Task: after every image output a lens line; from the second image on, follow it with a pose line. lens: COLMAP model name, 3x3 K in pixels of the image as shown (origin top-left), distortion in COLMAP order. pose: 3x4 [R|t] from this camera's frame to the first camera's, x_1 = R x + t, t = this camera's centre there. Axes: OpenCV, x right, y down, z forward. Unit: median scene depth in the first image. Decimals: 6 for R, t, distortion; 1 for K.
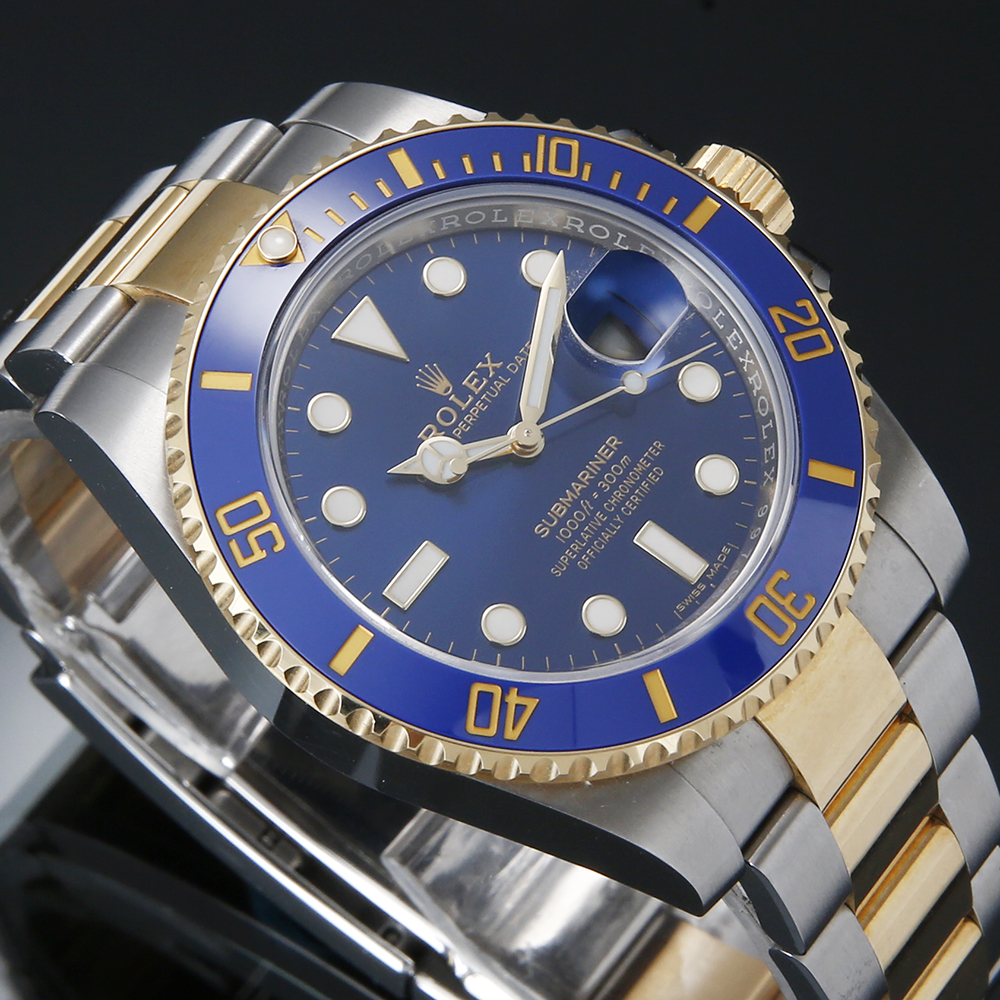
lens RADIAL K [[5187.2, 0, 495.4], [0, 5187.2, 493.6], [0, 0, 1]] dist [0.396147, 0.000000]
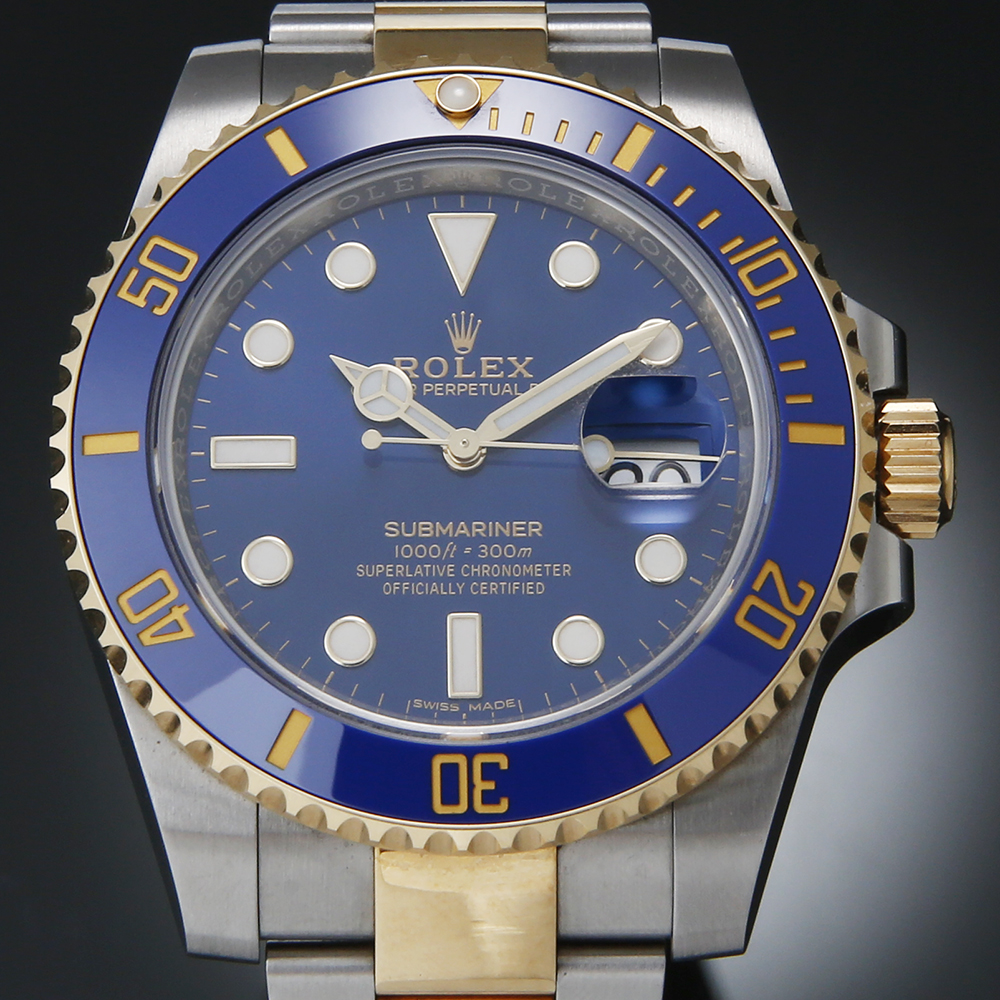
lens RADIAL K [[5187.2, 0, 498.9], [0, 5187.2, 504.0], [0, 0, 1]] dist [0.396147, 0.000000]
pose [[0.585261, 0.724663, -0.363776, 0.332701], [-0.706061, 0.676052, 0.210788, -0.191741], [0.398682, 0.133482, 0.907323, 0.210969]]
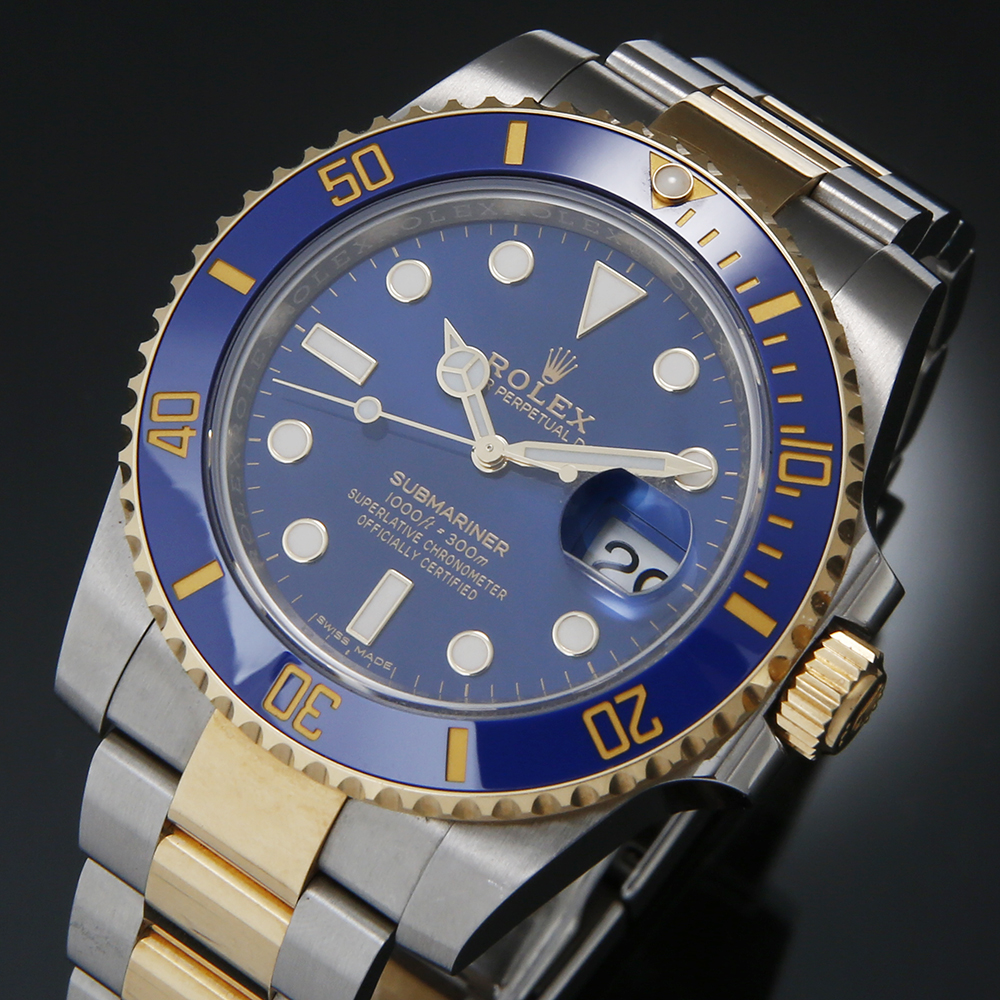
lens RADIAL K [[5187.2, 0, 497.2], [0, 5187.2, 499.8], [0, 0, 1]] dist [0.396147, 0.000000]
pose [[-0.012076, 0.902843, -0.429801, 0.426537], [-0.878140, 0.196007, 0.436407, -0.428970], [0.478251, 0.382695, 0.790456, 0.241996]]
